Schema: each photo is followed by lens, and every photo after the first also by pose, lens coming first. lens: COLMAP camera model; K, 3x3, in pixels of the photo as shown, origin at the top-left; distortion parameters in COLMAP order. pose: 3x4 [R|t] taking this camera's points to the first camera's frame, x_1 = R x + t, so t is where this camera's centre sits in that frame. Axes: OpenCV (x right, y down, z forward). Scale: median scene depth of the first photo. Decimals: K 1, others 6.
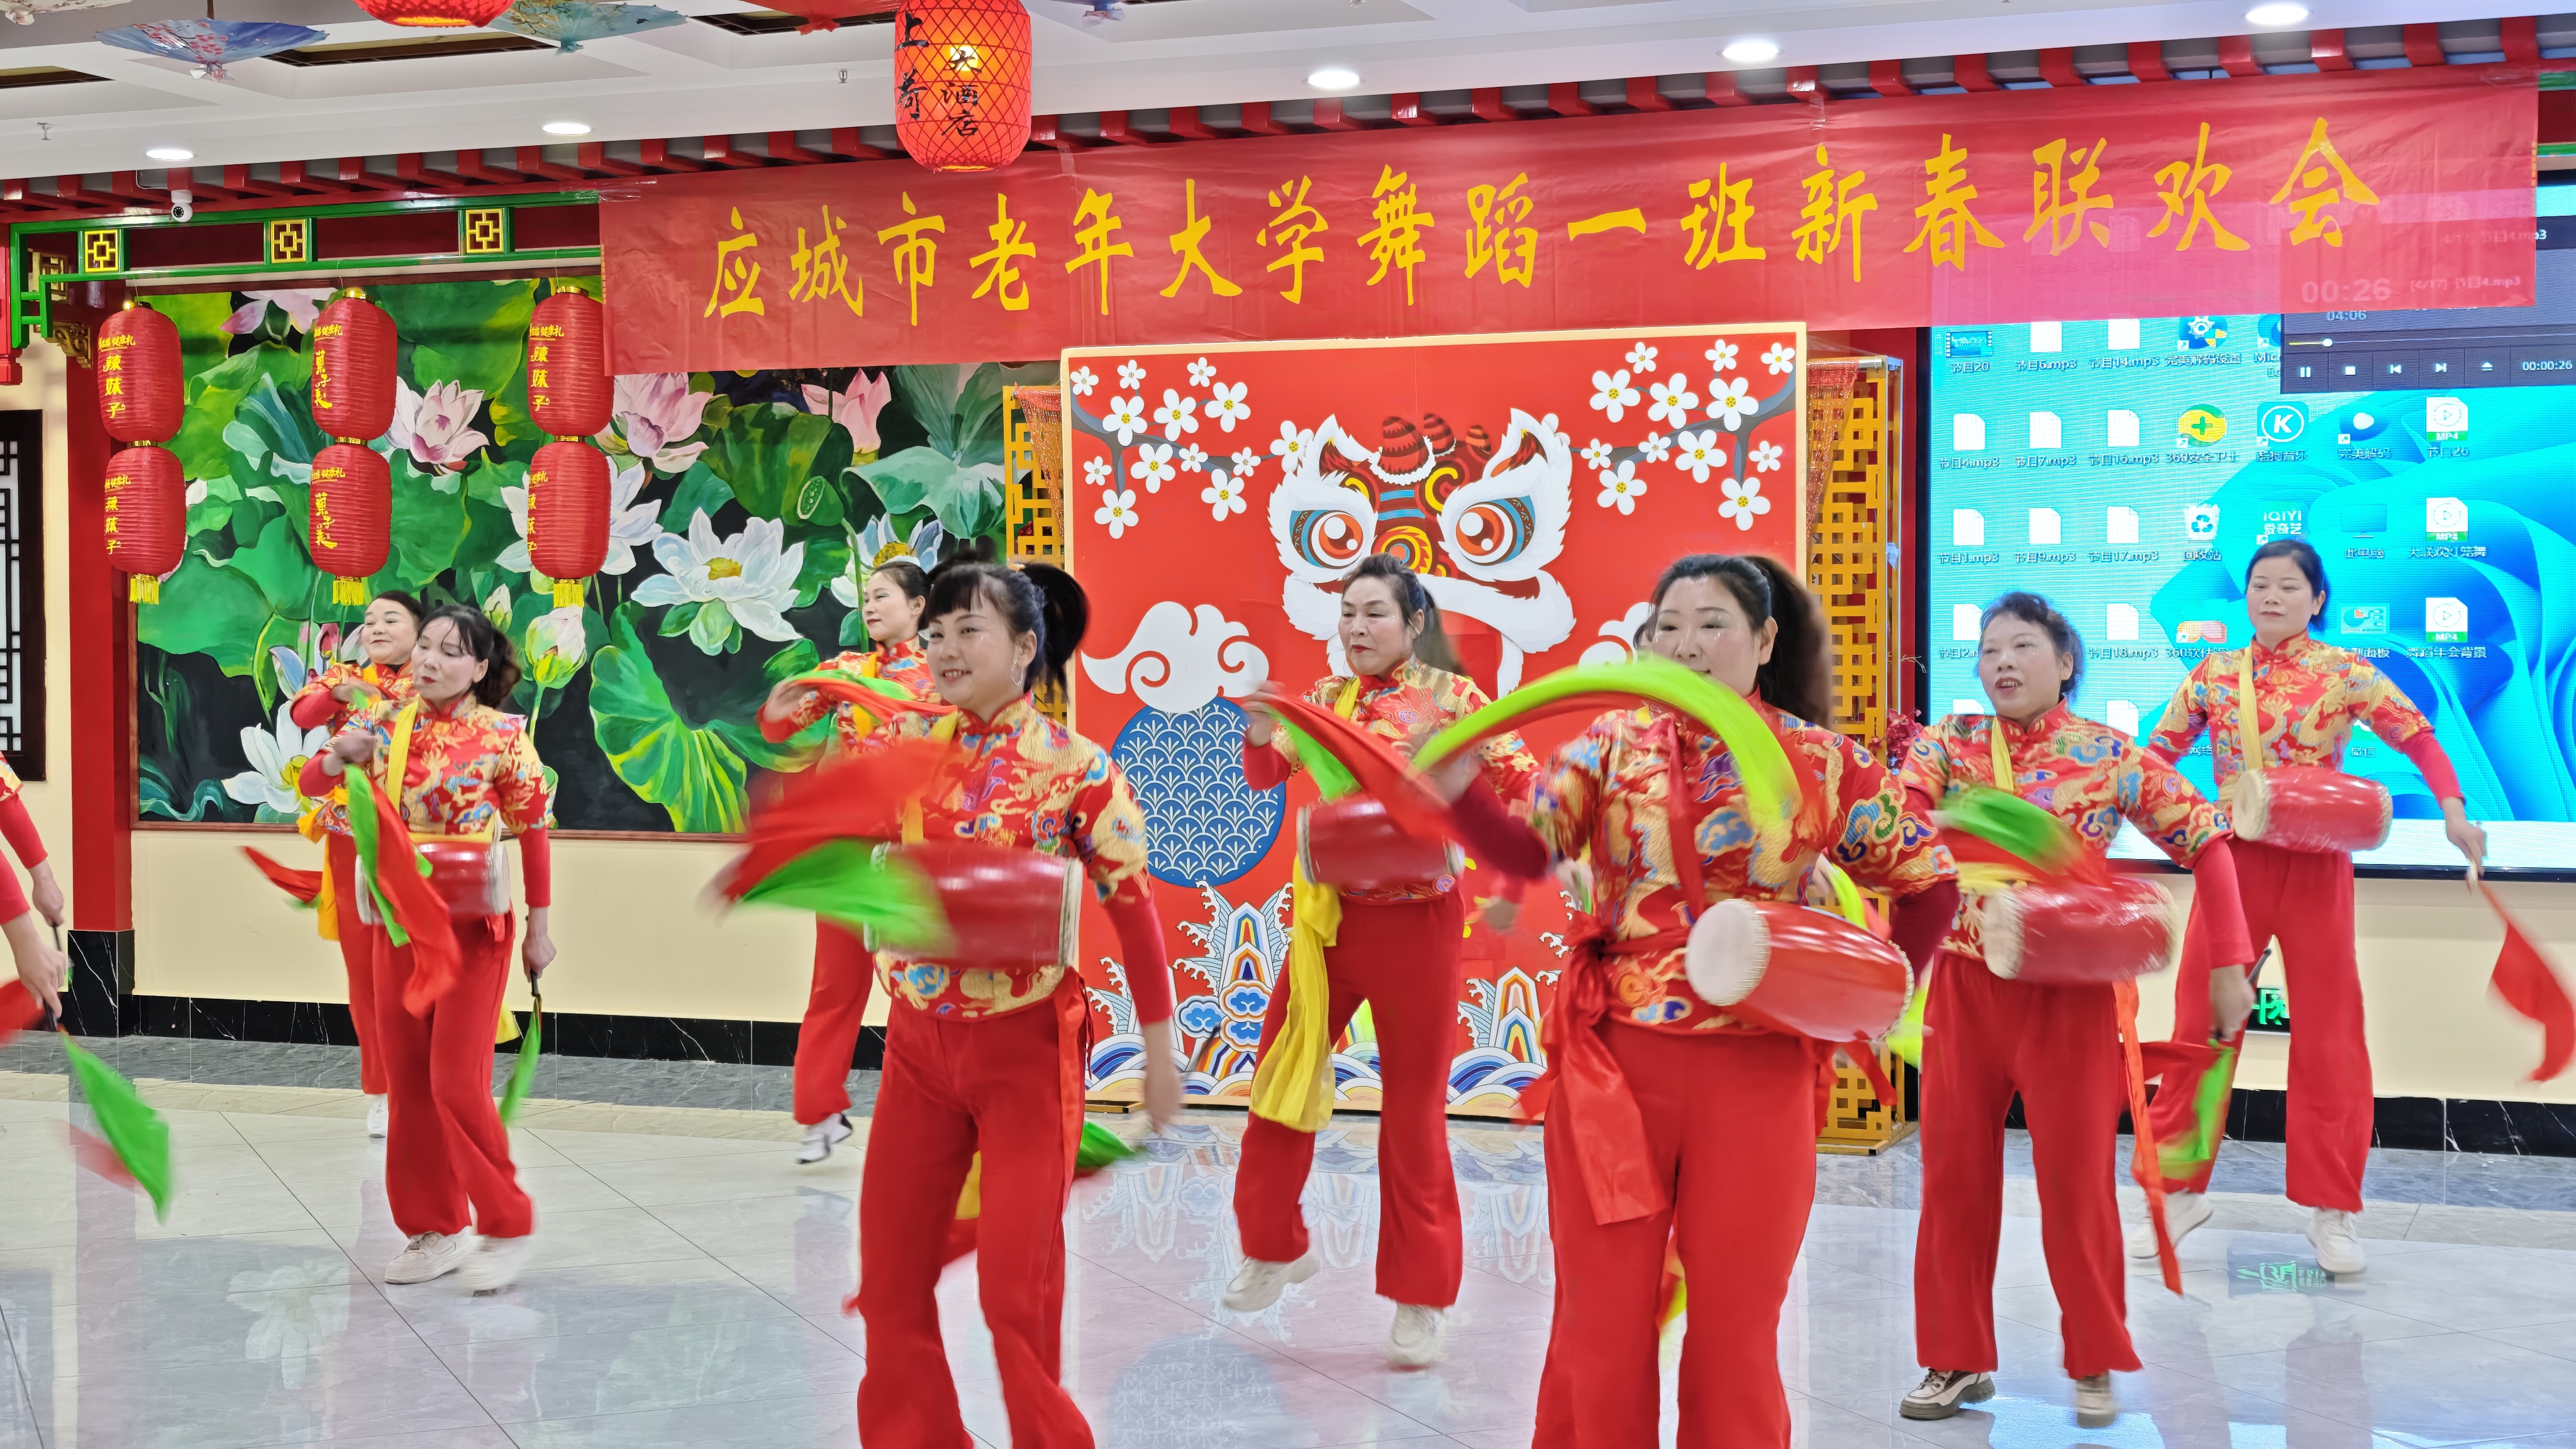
lens RADIAL K [[3473.2, 0, 1290.1], [0, 3473.2, 731.5], [0, 0, 1]] dist [0.157824, -0.553108]
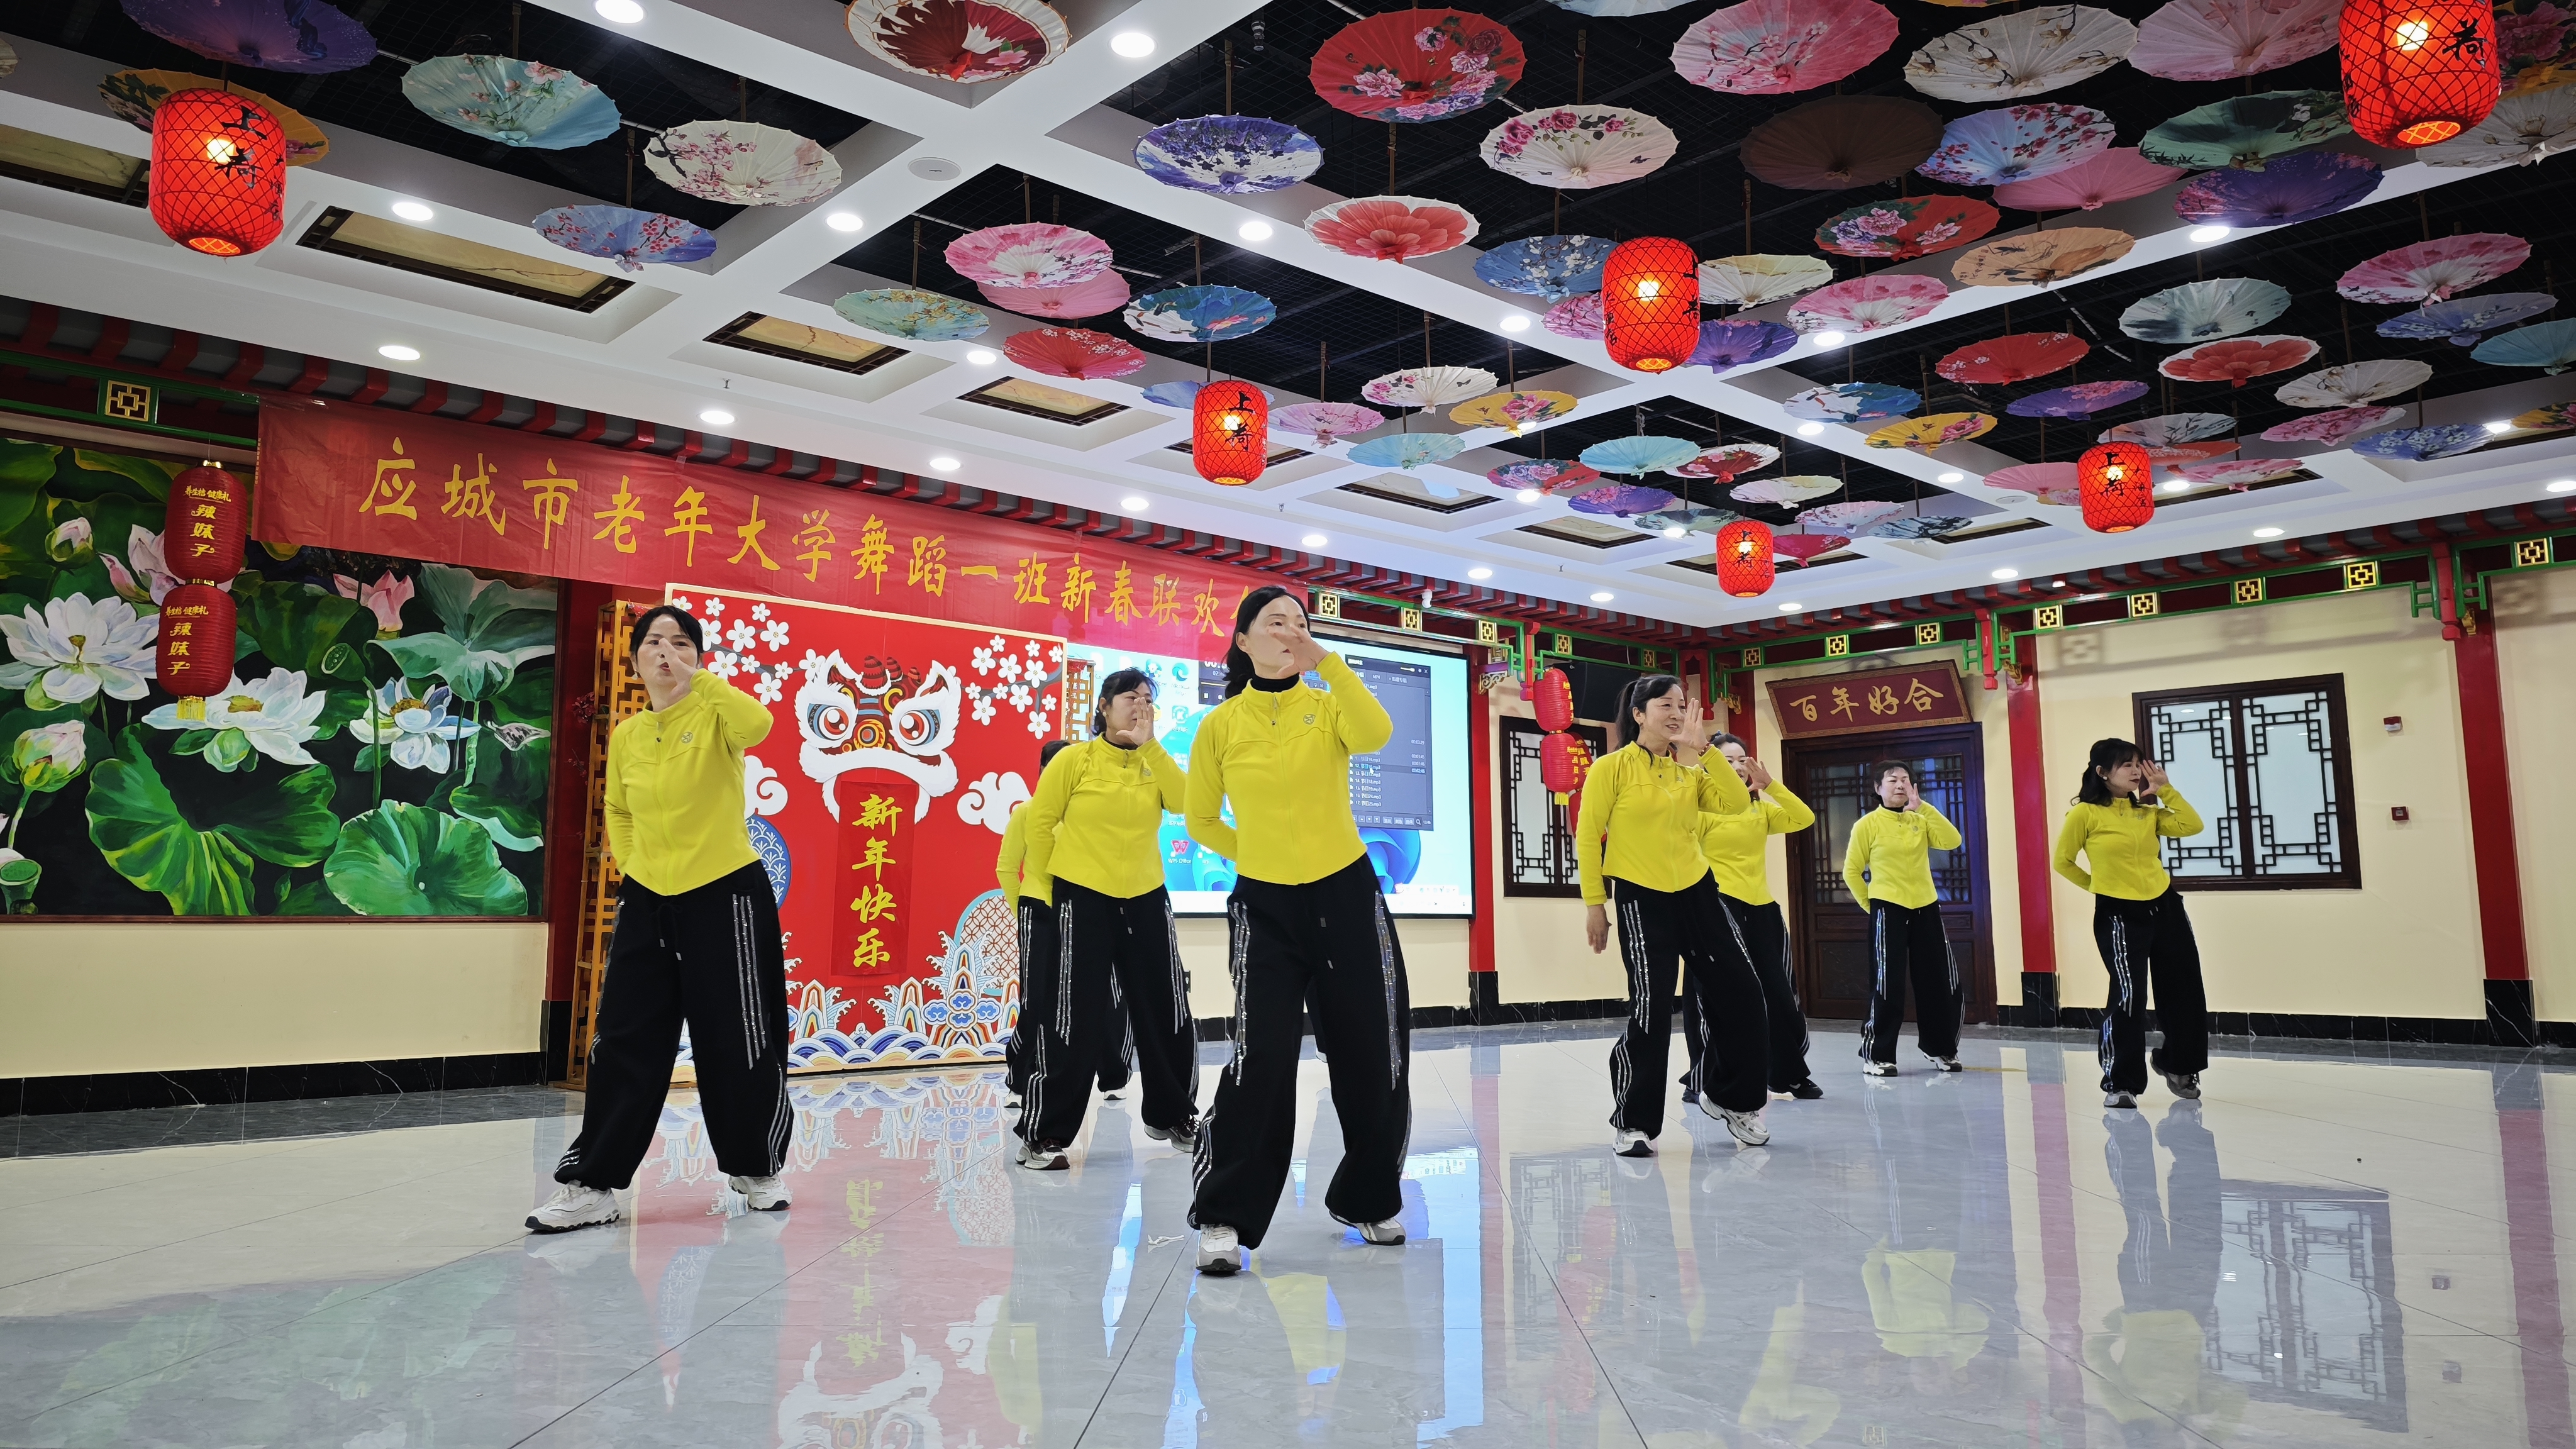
lens RADIAL K [[1732.9, 0, 1293.3], [0, 1732.9, 690.2], [0, 0, 1]] dist [0.007988, -0.007919]
pose [[0.424627, 0.123657, 0.896884, -0.606319], [0.029085, 0.988254, -0.150024, 0.057425], [-0.904901, 0.089790, 0.416043, 0.421634]]
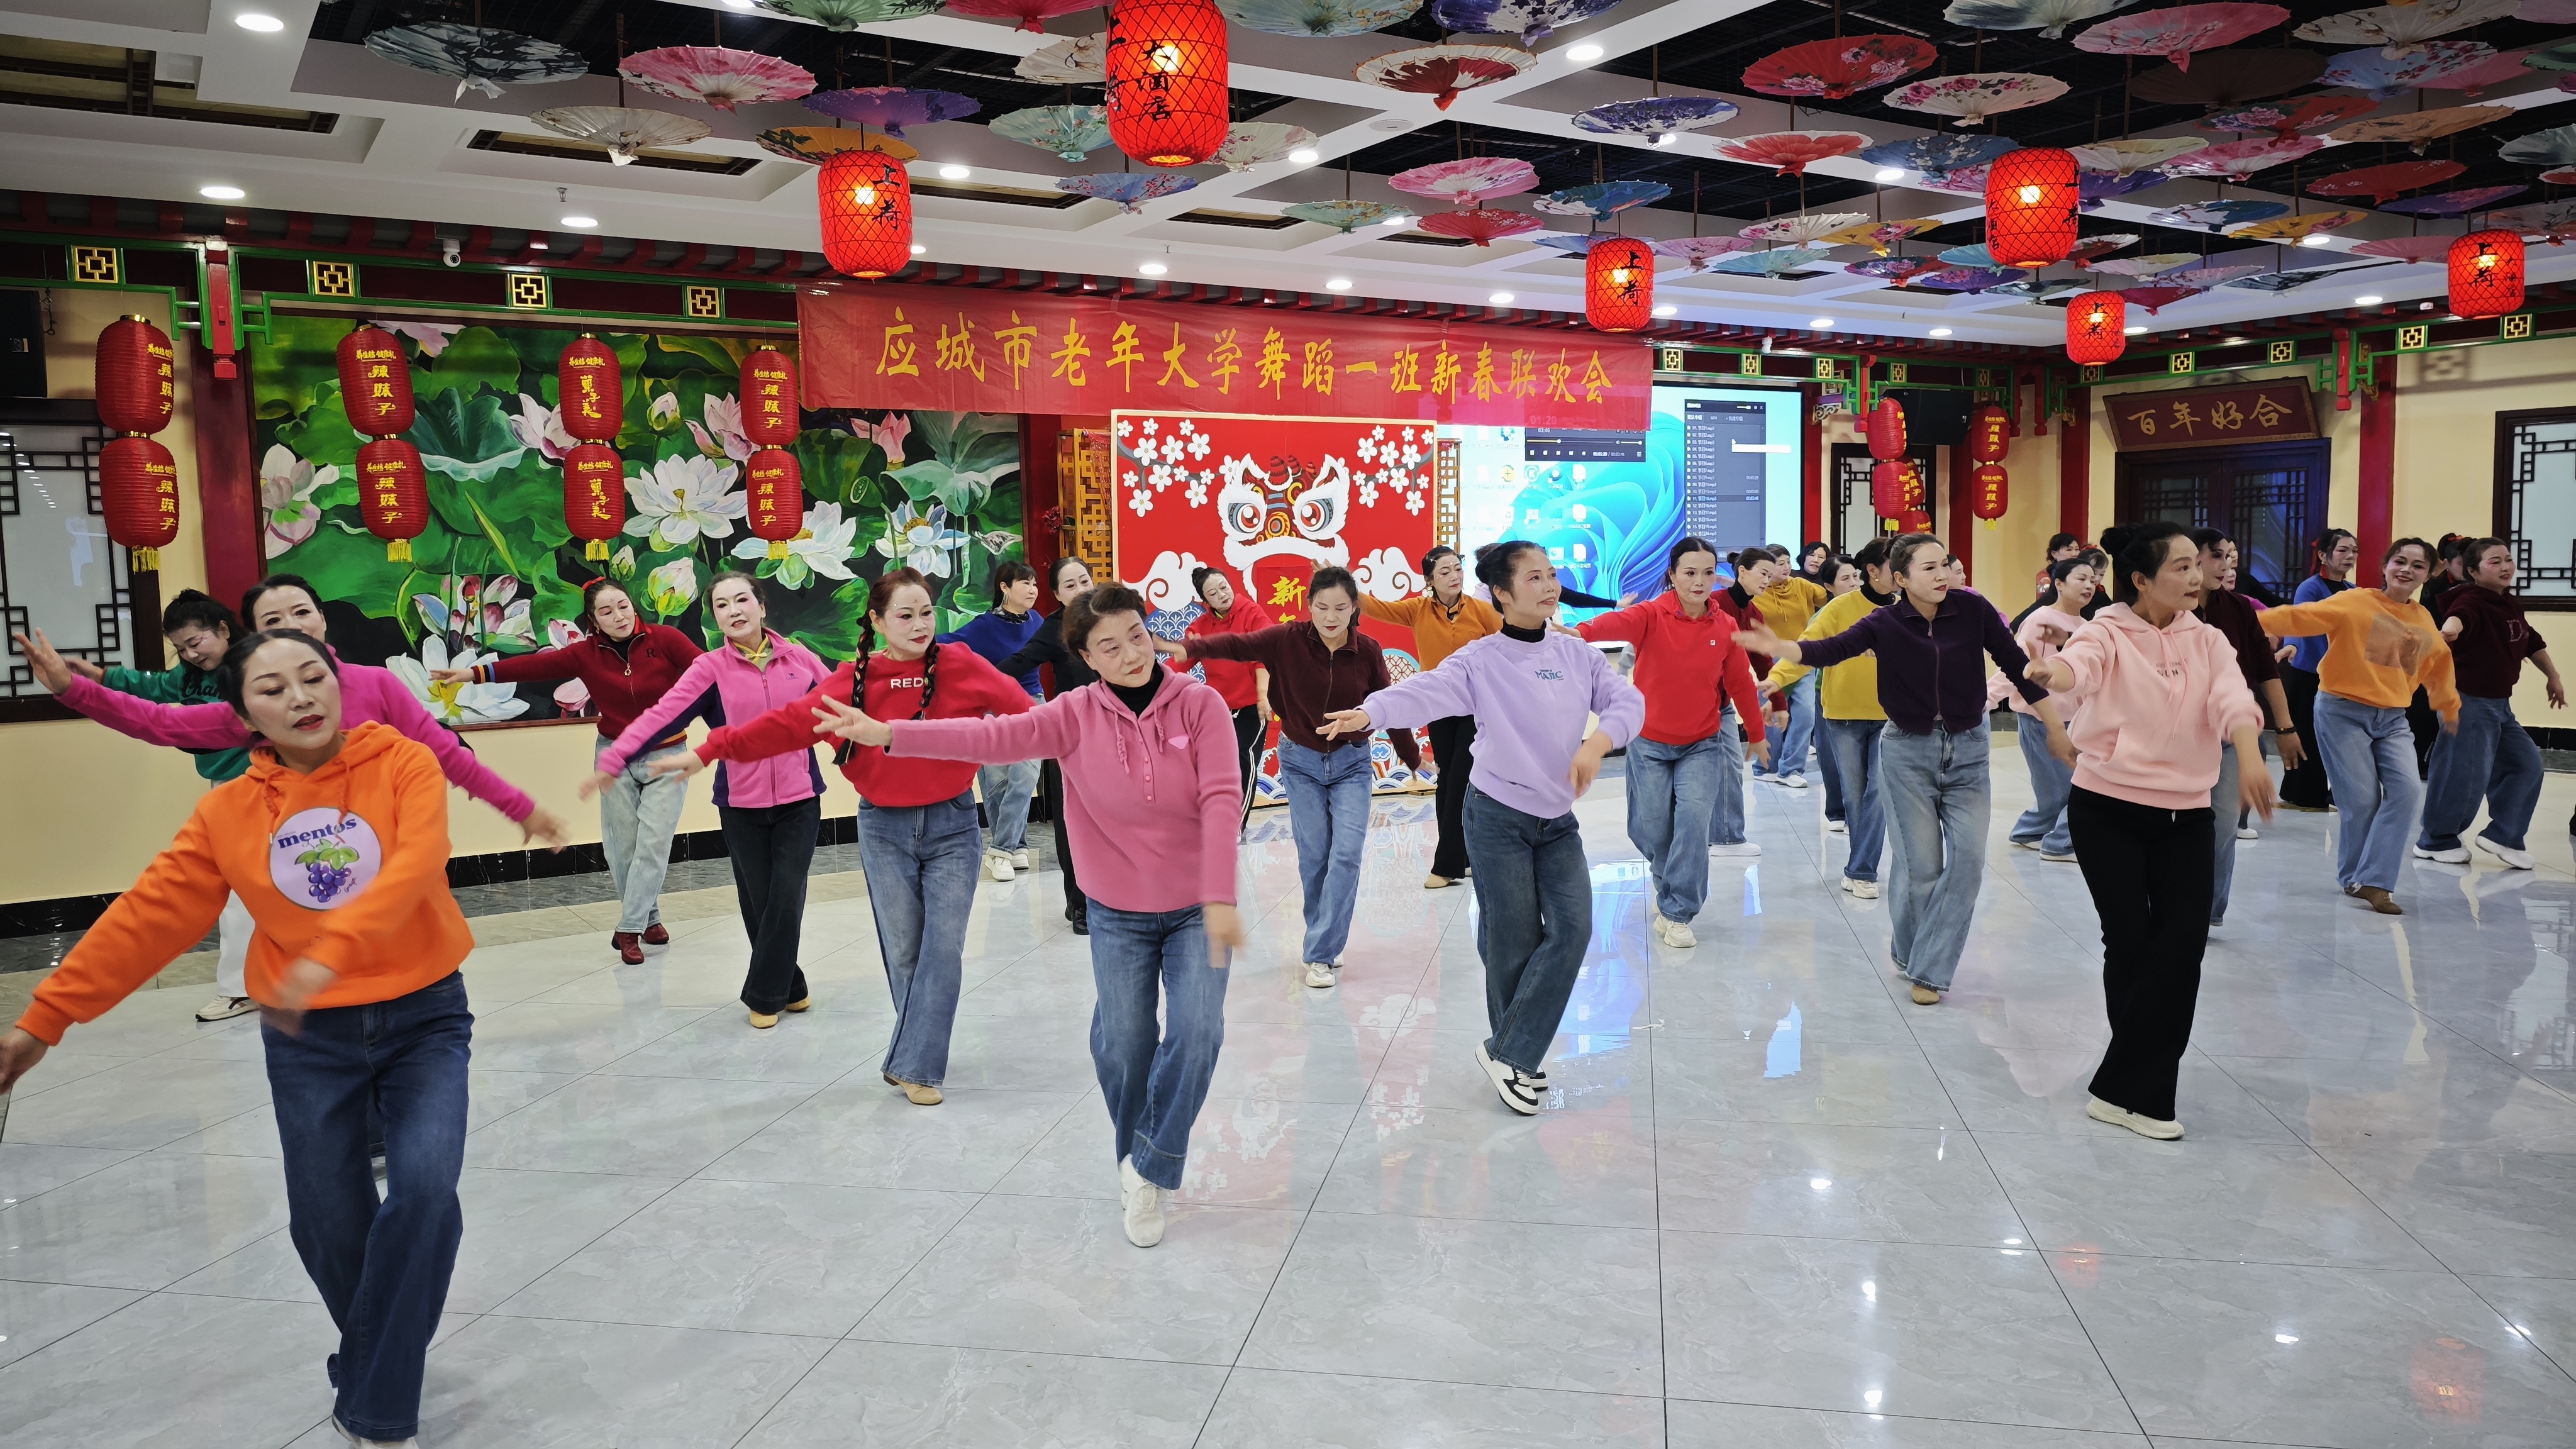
lens RADIAL K [[1739.4, 0, 1282.2], [0, 1739.4, 722.0], [0, 0, 1]] dist [0.036351, -0.054377]
pose [[0.562428, -0.088028, 0.822147, -0.740212], [0.042860, 0.996084, 0.077331, -0.014990], [-0.825735, -0.008256, 0.563998, 0.406993]]
